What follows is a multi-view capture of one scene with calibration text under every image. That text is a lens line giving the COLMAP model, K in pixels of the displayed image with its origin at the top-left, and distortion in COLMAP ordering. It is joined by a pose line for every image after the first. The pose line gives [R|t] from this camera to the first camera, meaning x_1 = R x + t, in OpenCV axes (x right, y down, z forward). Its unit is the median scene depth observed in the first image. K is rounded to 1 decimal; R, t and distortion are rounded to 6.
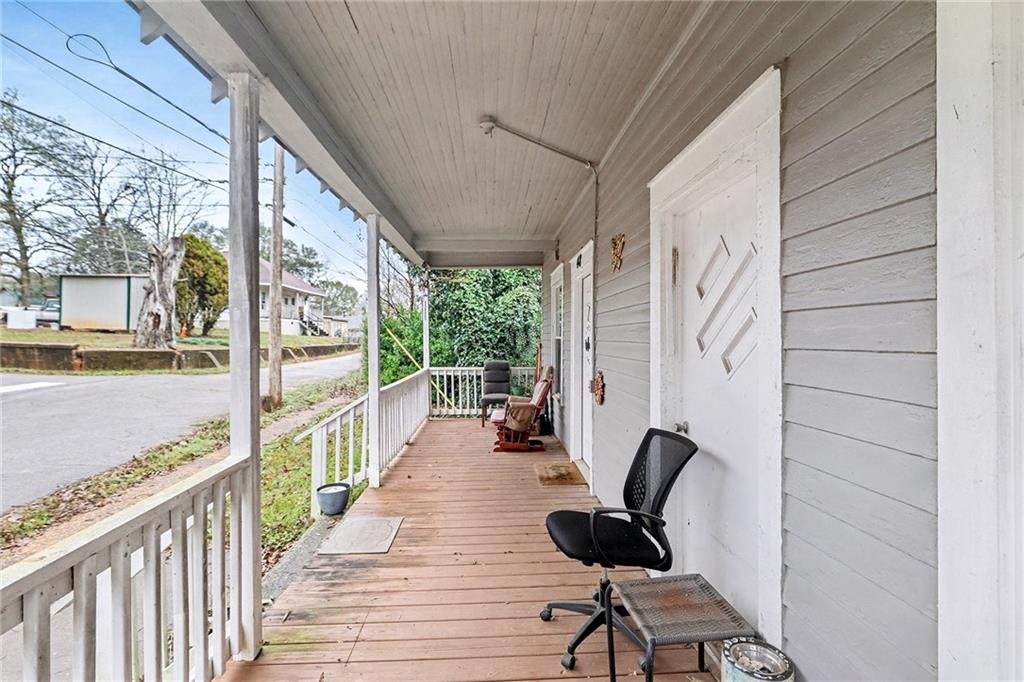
lens RADIAL K [[476.7, 0, 512.1], [0, 476.7, 337.5], [0, 0, 1]] dist [0.003059, 0.000097]
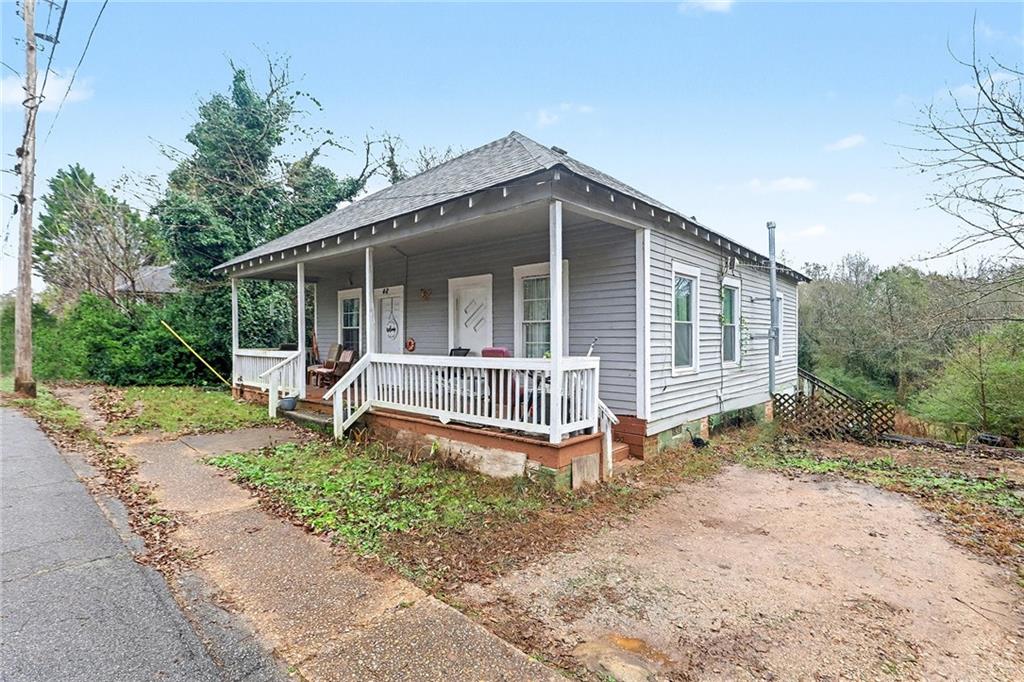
lens RADIAL K [[476.7, 0, 517.0], [0, 476.7, 338.0], [0, 0, 1]] dist [0.003059, 0.000097]
pose [[0.706214, -0.004327, 0.707985, -0.594263], [0.004861, 0.999987, 0.001262, 0.033027], [-0.707982, 0.002550, 0.706226, -0.590162]]
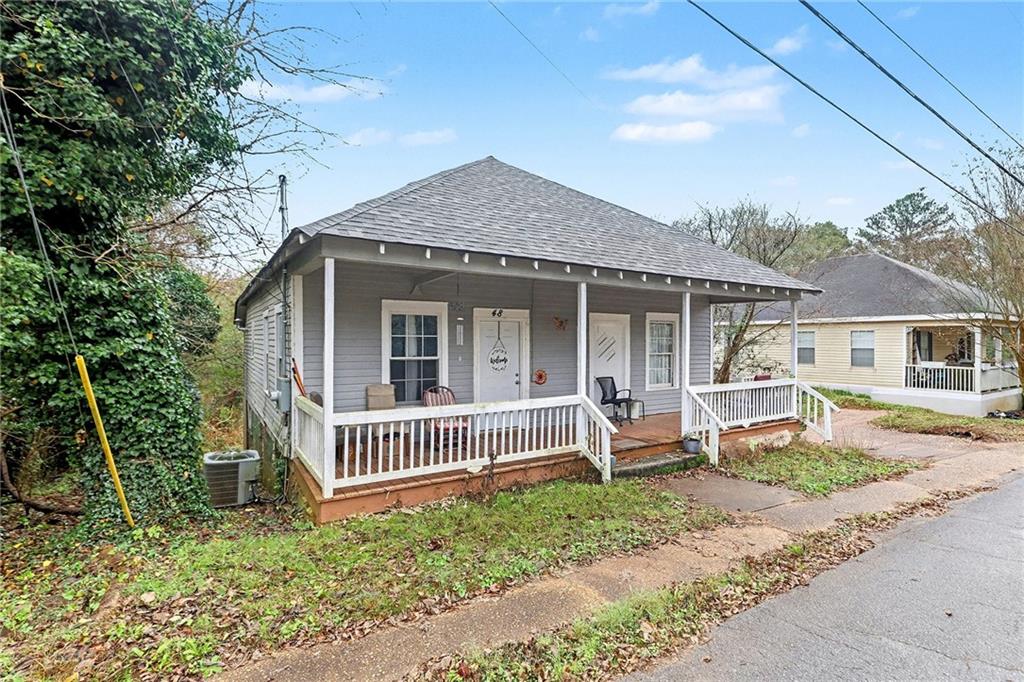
lens RADIAL K [[476.7, 0, 513.0], [0, 476.7, 341.3], [0, 0, 1]] dist [0.003059, 0.000097]
pose [[-0.484045, -0.003182, 0.875037, -0.860467], [-0.004186, 0.999990, 0.001321, -0.034139], [-0.875033, -0.003023, -0.484053, 1.062315]]
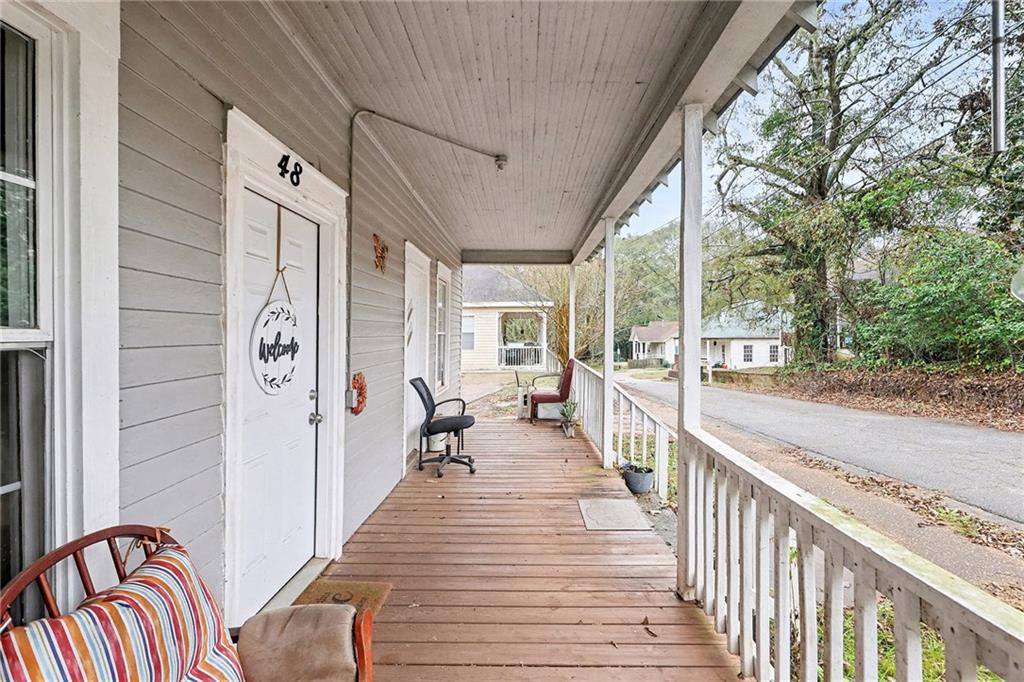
lens RADIAL K [[476.7, 0, 512.1], [0, 476.7, 337.4], [0, 0, 1]] dist [0.003059, 0.000097]
pose [[-0.996530, 0.003891, 0.083146, -0.080069], [0.004574, 0.999957, 0.008020, 0.001515], [-0.083112, 0.008372, -0.996505, 0.853056]]
